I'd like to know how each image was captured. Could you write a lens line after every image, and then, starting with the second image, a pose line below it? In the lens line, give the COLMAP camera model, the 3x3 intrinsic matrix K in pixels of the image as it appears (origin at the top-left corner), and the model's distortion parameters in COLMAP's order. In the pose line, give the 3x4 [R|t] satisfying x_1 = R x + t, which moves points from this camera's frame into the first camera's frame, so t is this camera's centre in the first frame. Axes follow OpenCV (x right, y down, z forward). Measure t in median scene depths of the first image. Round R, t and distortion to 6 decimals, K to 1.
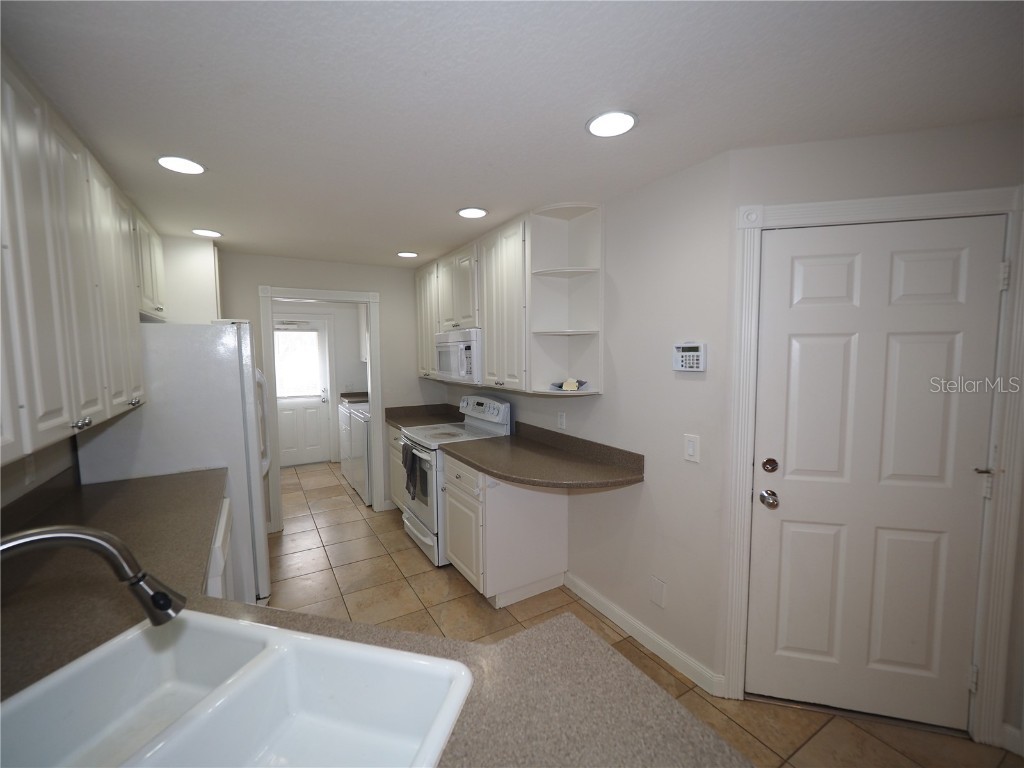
lens RADIAL K [[433.6, 0, 512.0], [0, 433.6, 384.0], [0, 0, 1]] dist [0.001319, -0.000650]
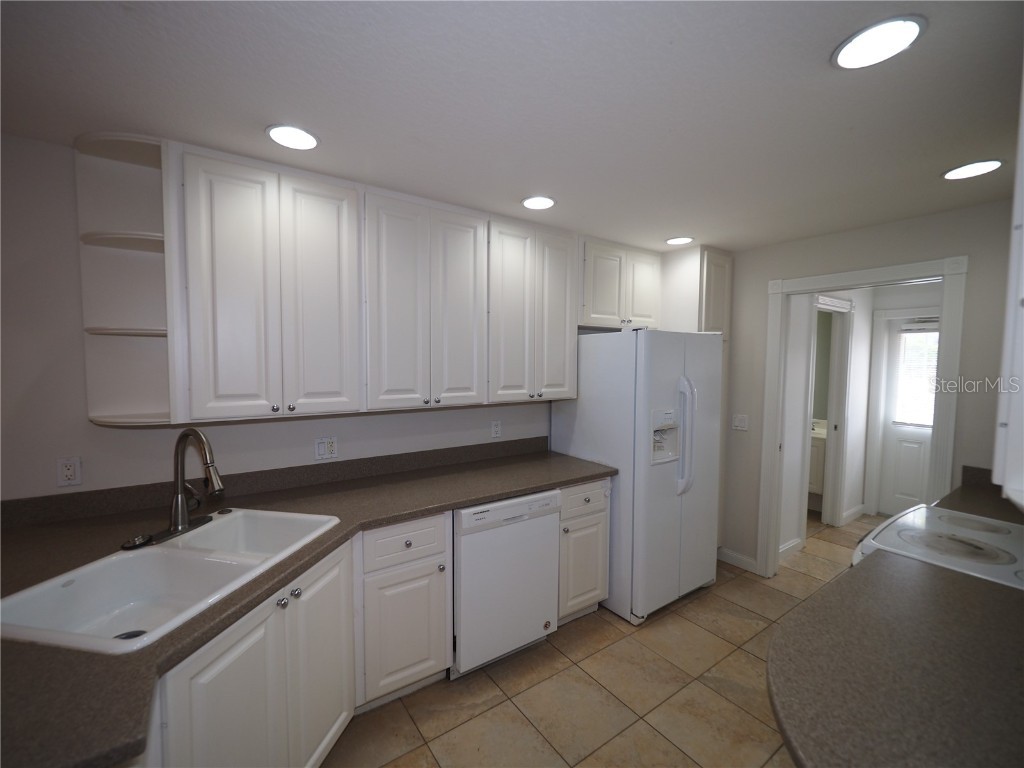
lens RADIAL K [[442.1, 0, 512.0], [0, 442.1, 384.0], [0, 0, 1]] dist [-0.002679, 0.000188]
pose [[0.081022, 0.067912, -0.994396, 0.284295], [-0.086991, 0.994351, 0.060821, -0.042351], [0.992909, 0.081576, 0.086472, 0.514686]]
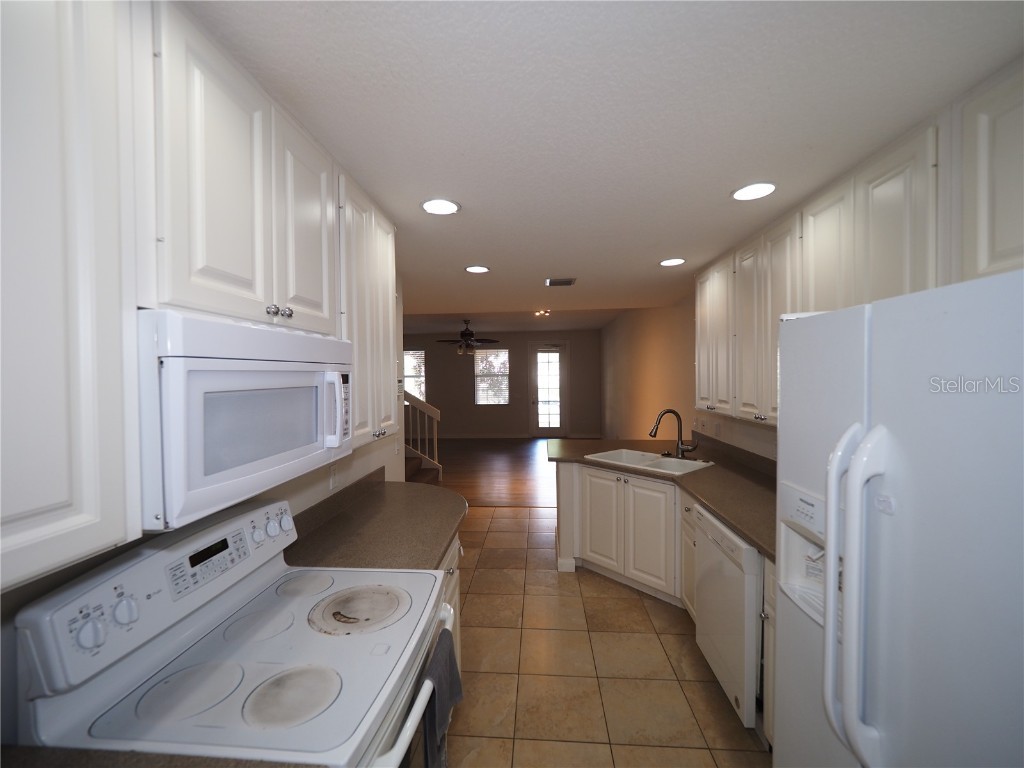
lens RADIAL K [[433.7, 0, 511.2], [0, 433.7, 387.5], [0, 0, 1]] dist [-0.001512, -0.000348]
pose [[-0.822550, 0.004606, 0.568675, -0.524076], [0.063836, 0.994395, 0.084281, -0.109711], [-0.565099, 0.105627, -0.818233, 1.313146]]
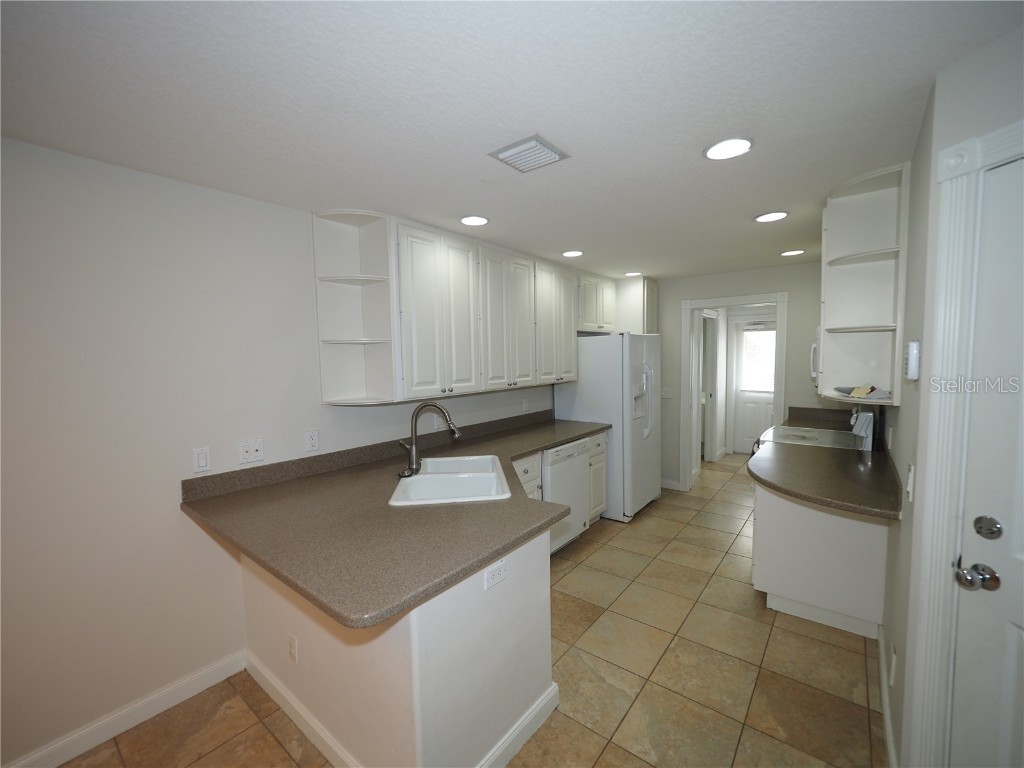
lens RADIAL K [[437.2, 0, 512.8], [0, 437.2, 388.9], [0, 0, 1]] dist [-0.003426, -0.000265]
pose [[0.362613, 0.076030, -0.928833, 0.553226], [-0.058391, 0.996562, 0.058778, -0.009871], [0.930109, 0.032922, 0.365806, 0.054582]]
